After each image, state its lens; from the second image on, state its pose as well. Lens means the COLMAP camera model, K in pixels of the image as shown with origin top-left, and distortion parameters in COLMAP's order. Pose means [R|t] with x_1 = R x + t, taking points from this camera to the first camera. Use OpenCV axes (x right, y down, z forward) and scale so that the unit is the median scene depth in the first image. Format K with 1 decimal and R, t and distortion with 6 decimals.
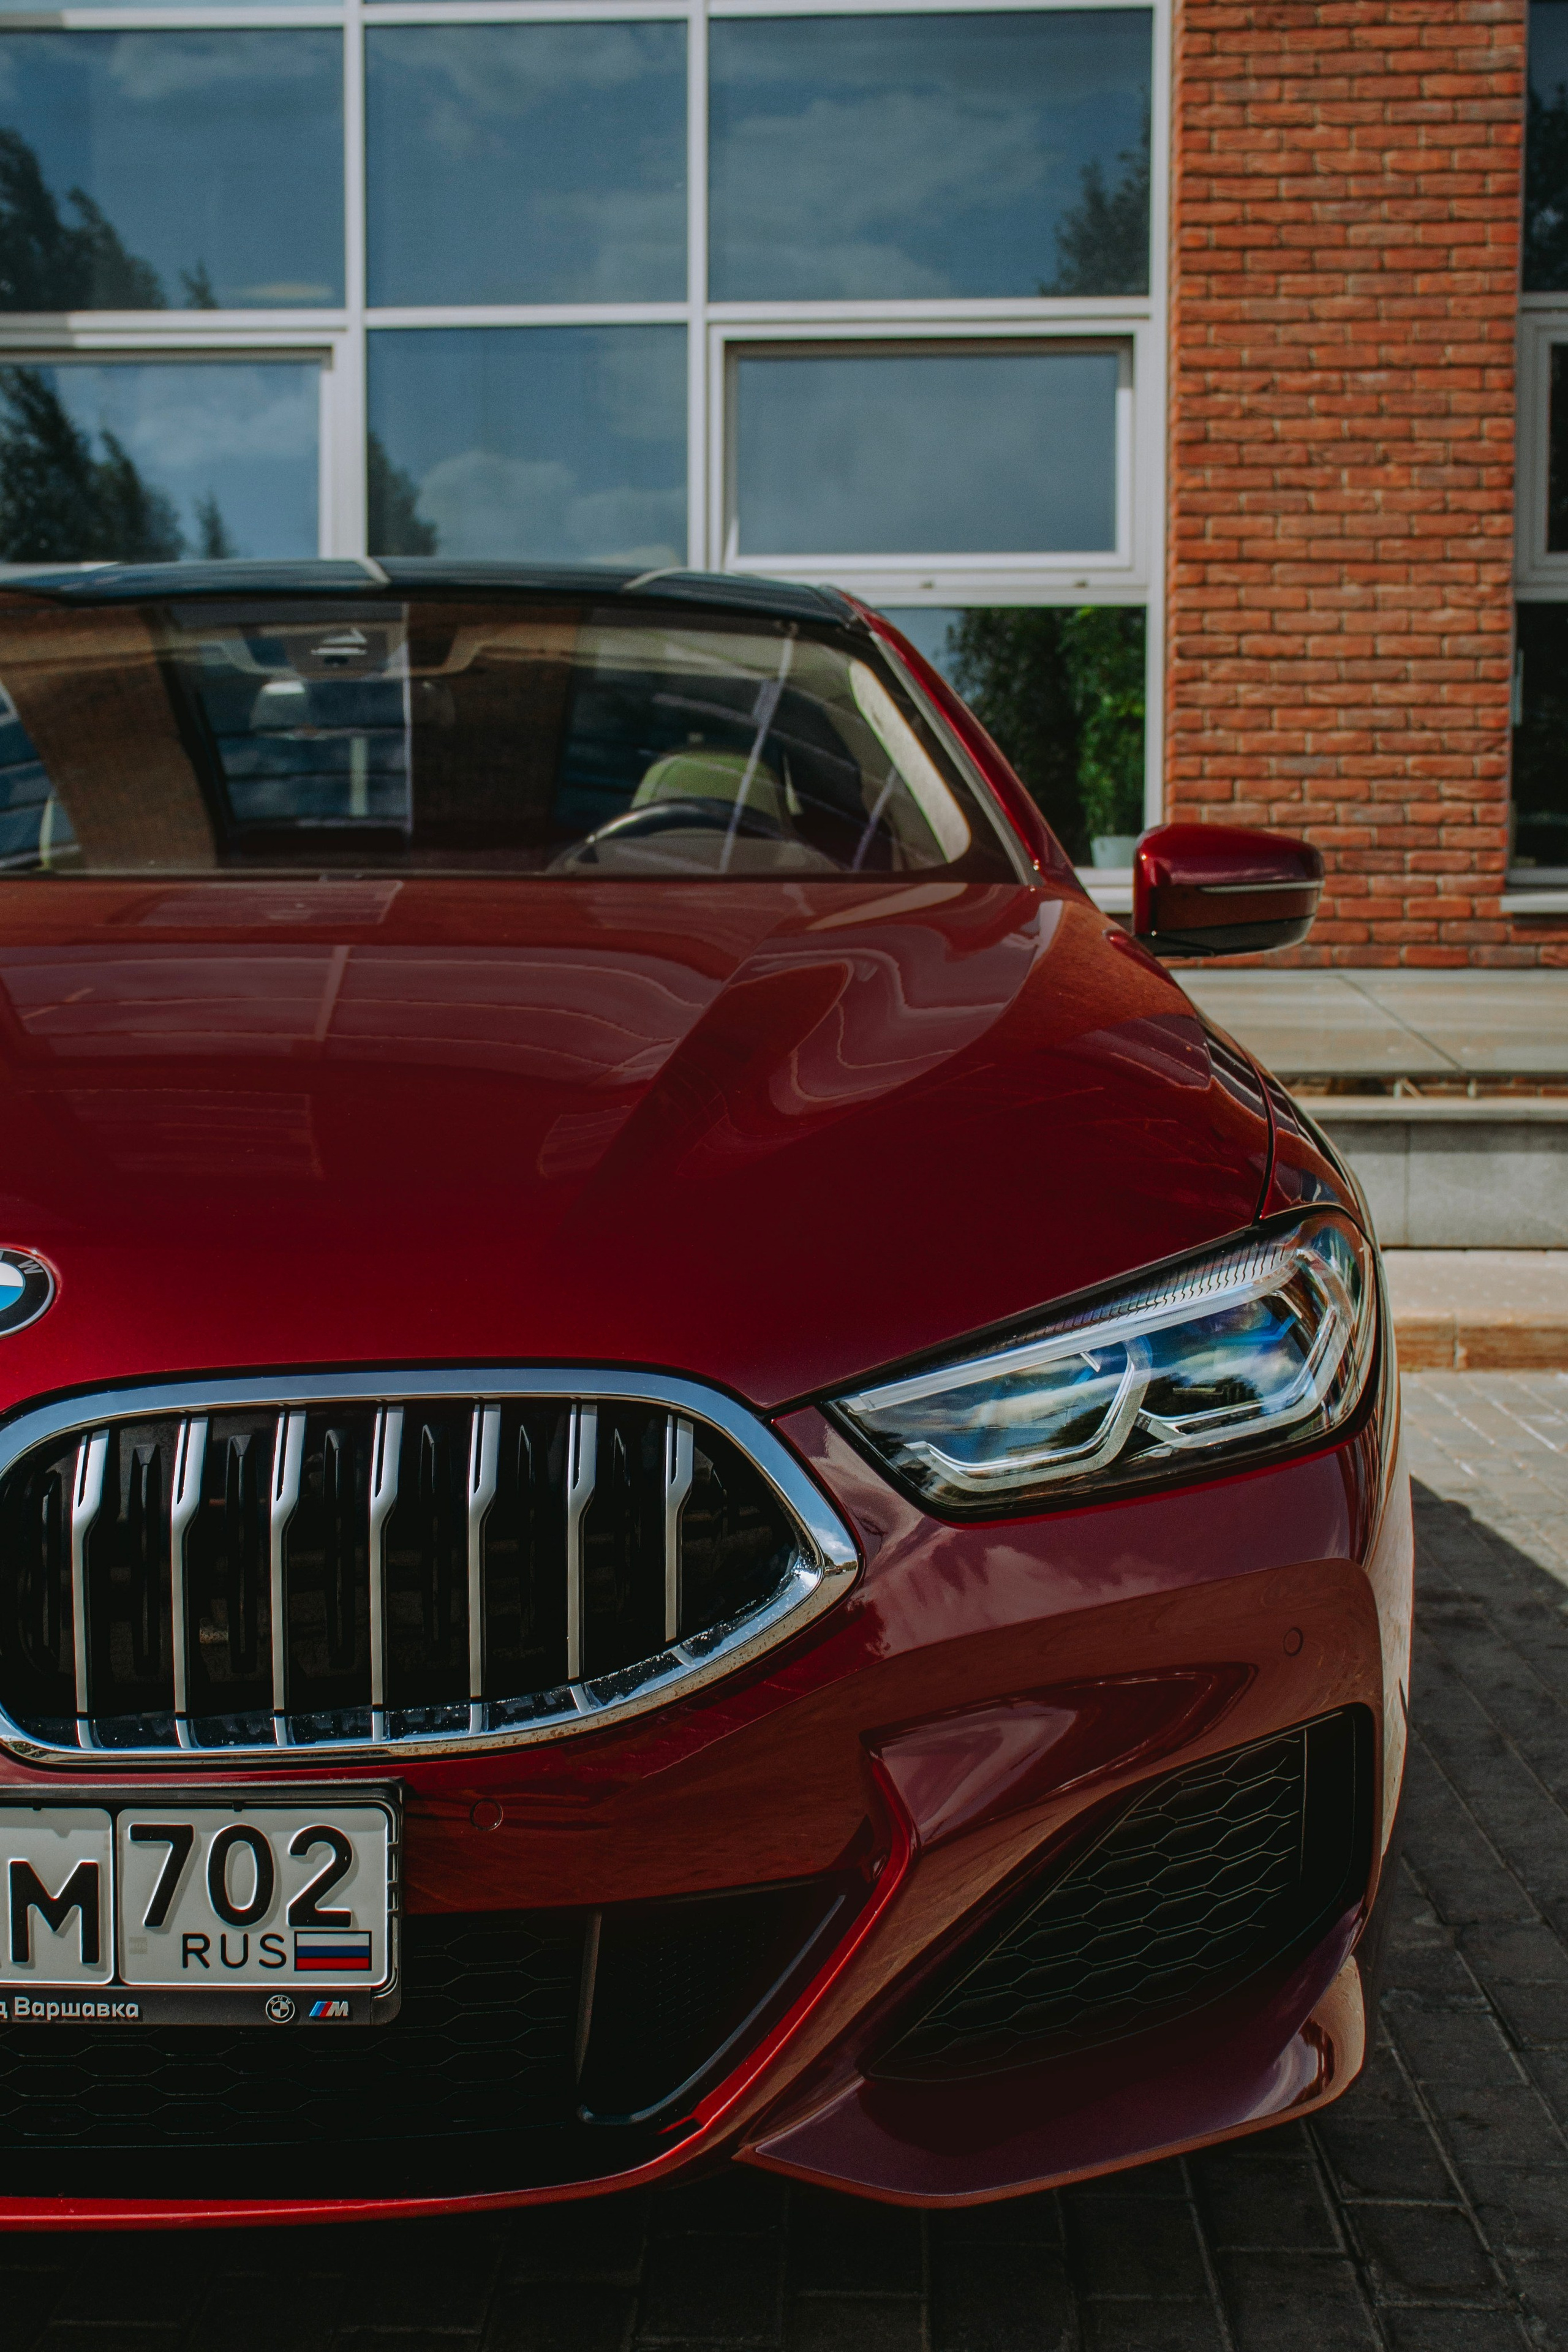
lens RADIAL K [[3570.6, 0, 673.5], [0, 3570.6, 1333.5], [0, 0, 1]] dist [0.021820, 0.000000]
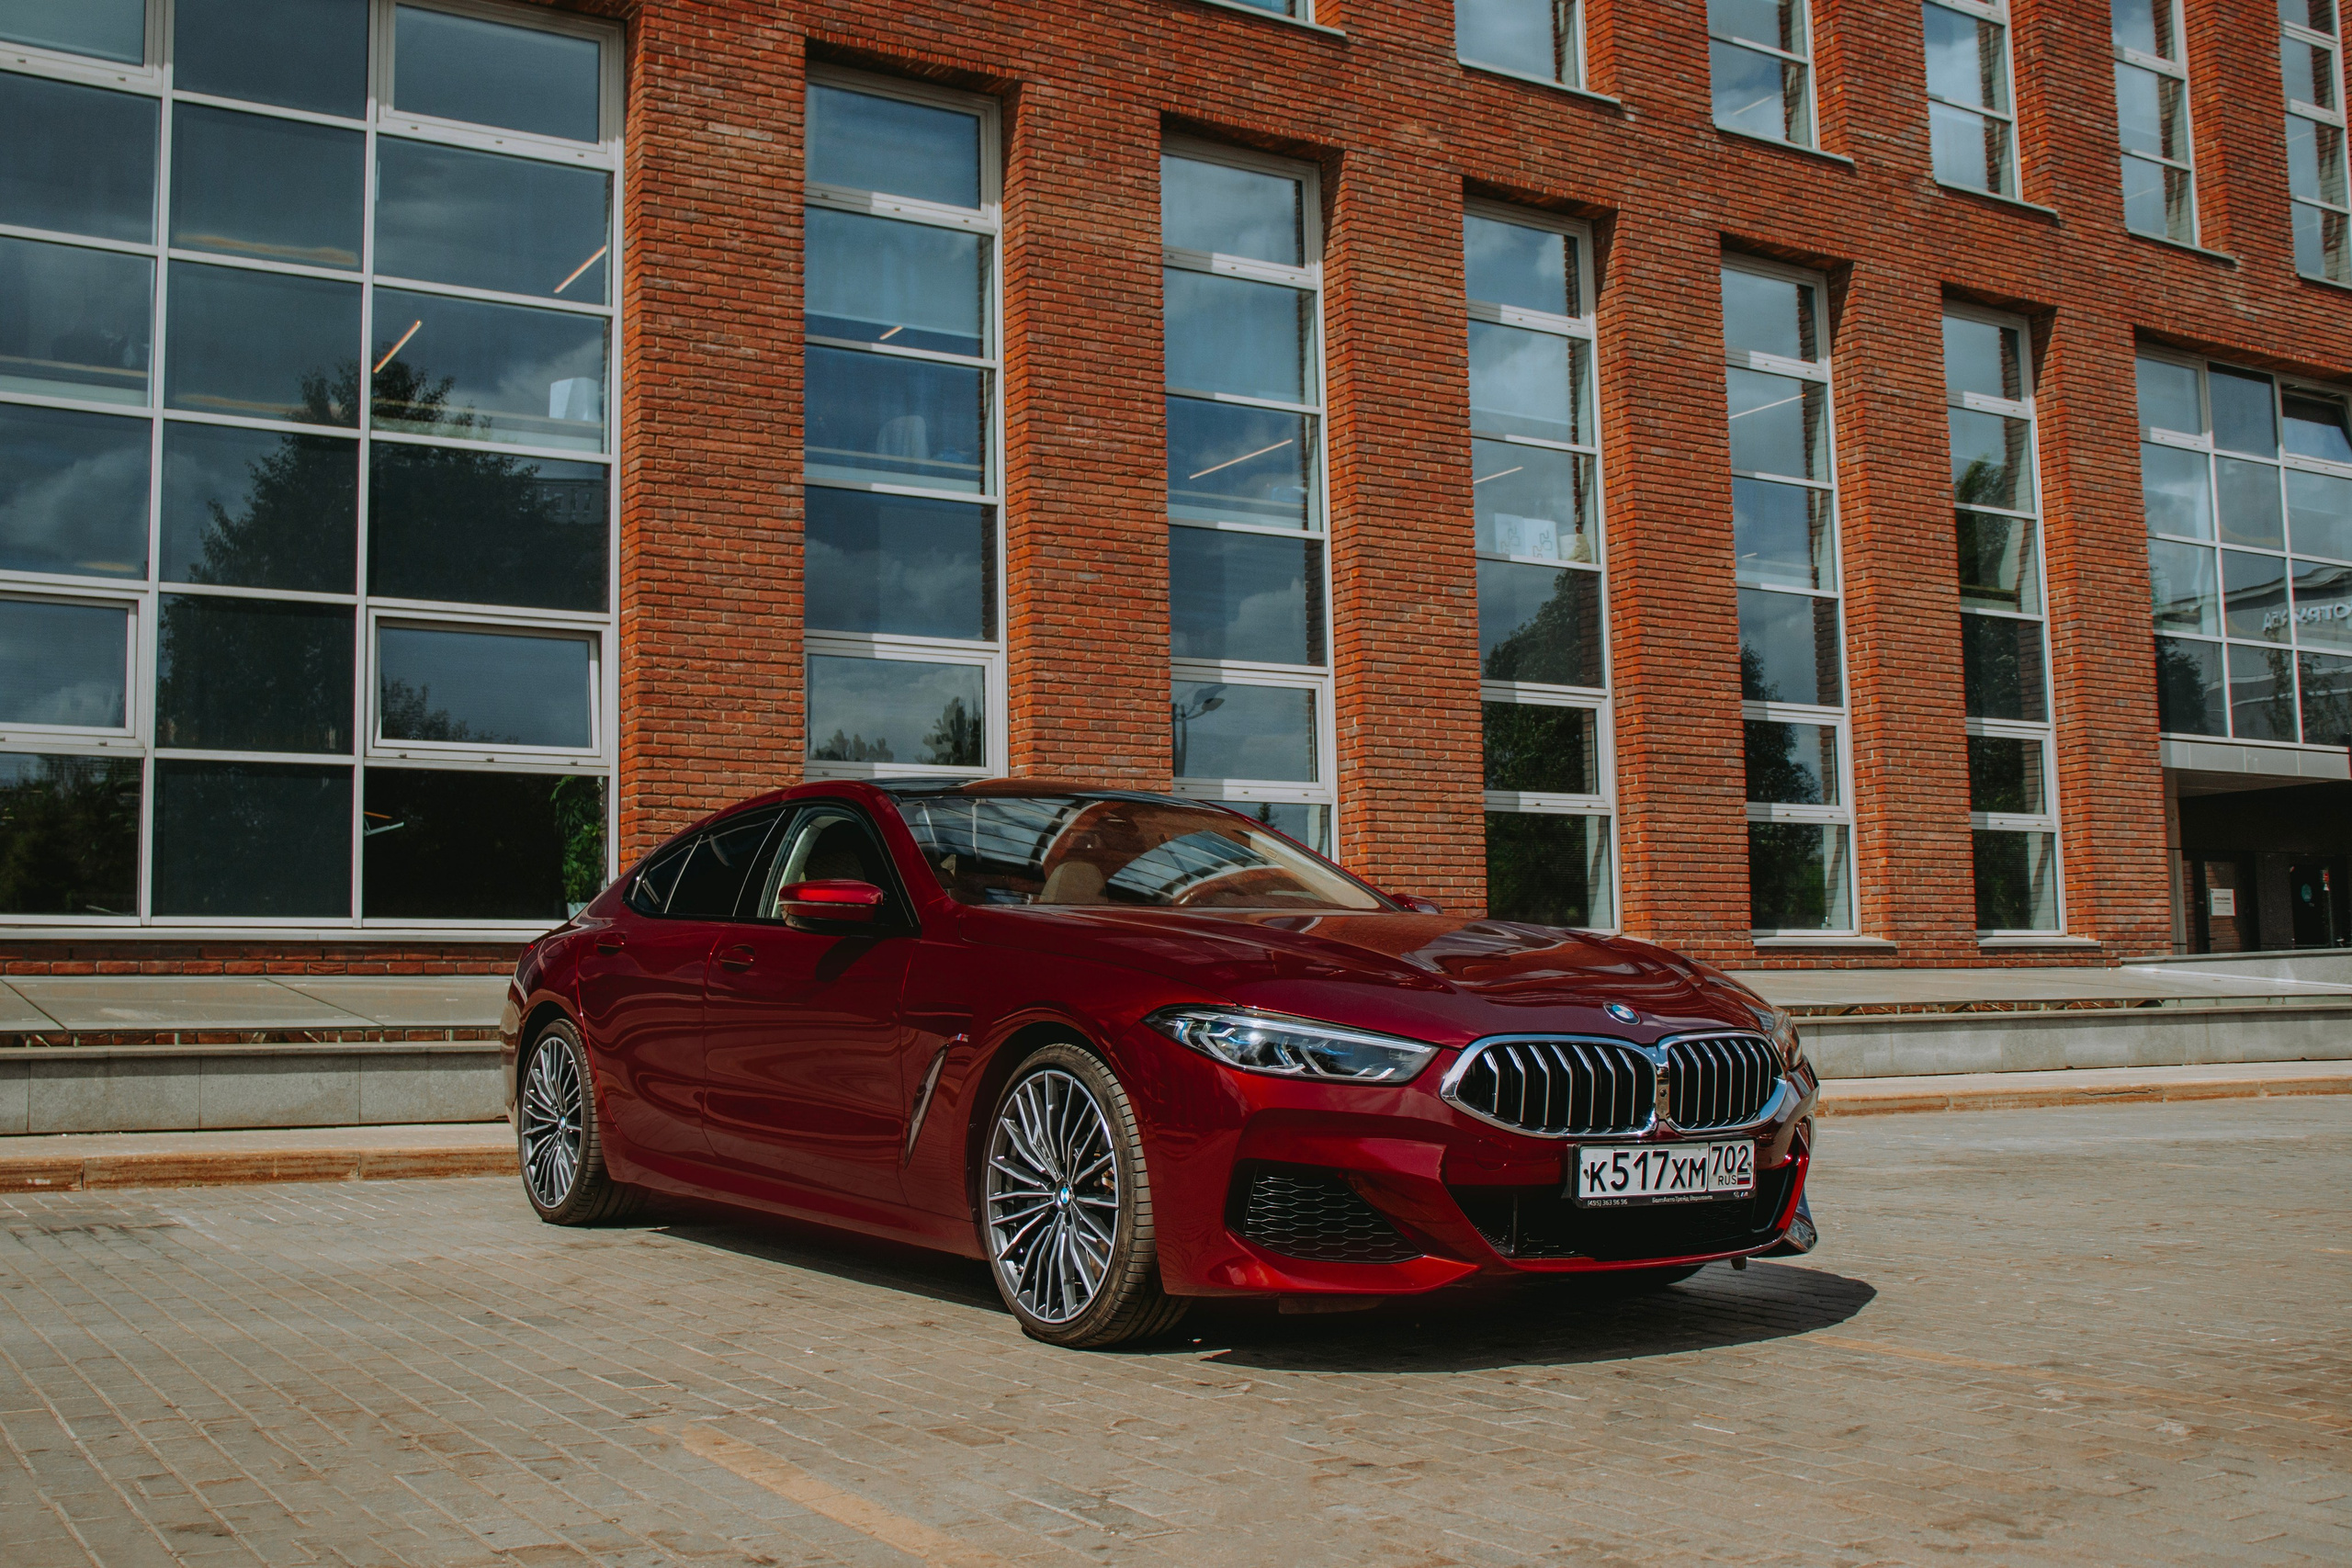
lens RADIAL K [[2357.2, 0, 1139.5], [0, 2357.2, 786.6], [0, 0, 1]] dist [-0.076634, 0.000000]
pose [[0.823723, 0.042234, 0.565417, -0.331281], [0.066670, 0.983089, -0.170560, 0.023285], [-0.563059, 0.178191, 0.806978, -0.116194]]
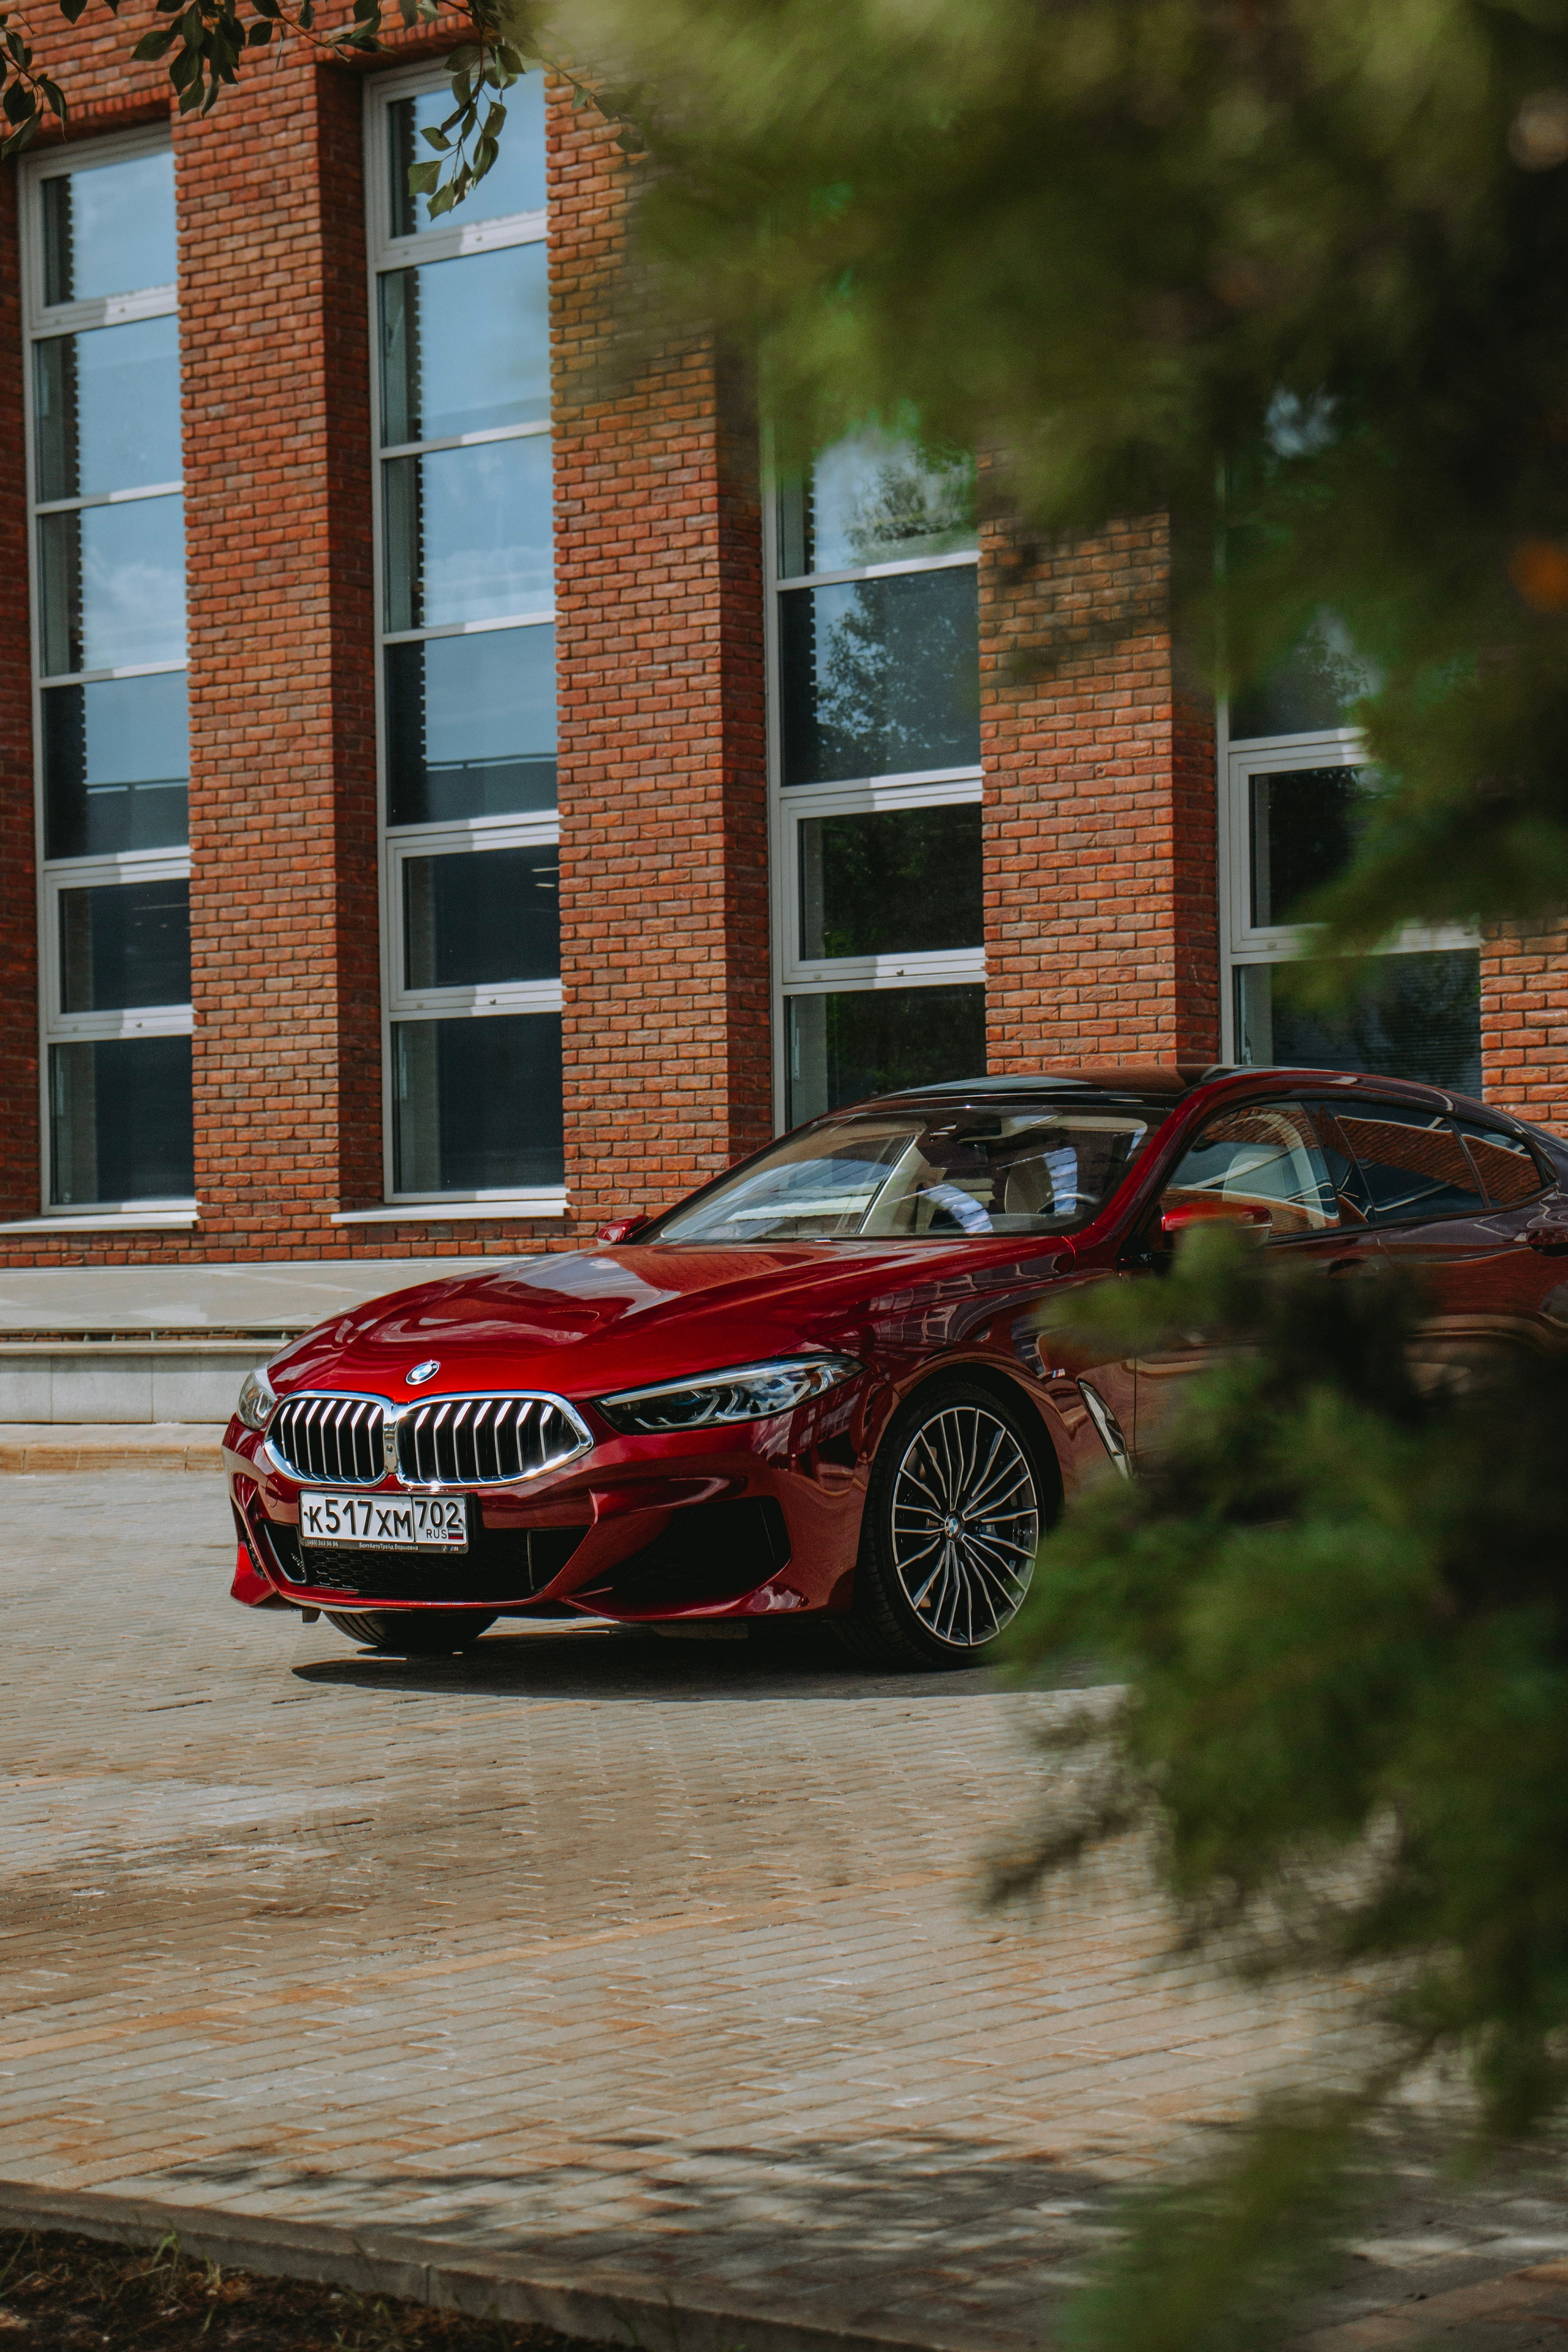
lens RADIAL K [[5031.2, 0, 882.9], [0, 5031.2, 1135.1], [0, 0, 1]] dist [0.448413, 0.000000]
pose [[0.794503, -0.031534, -0.606441, 0.608090], [-0.034675, 0.994666, -0.097148, 0.042481], [0.606269, 0.098213, 0.789172, -0.525990]]
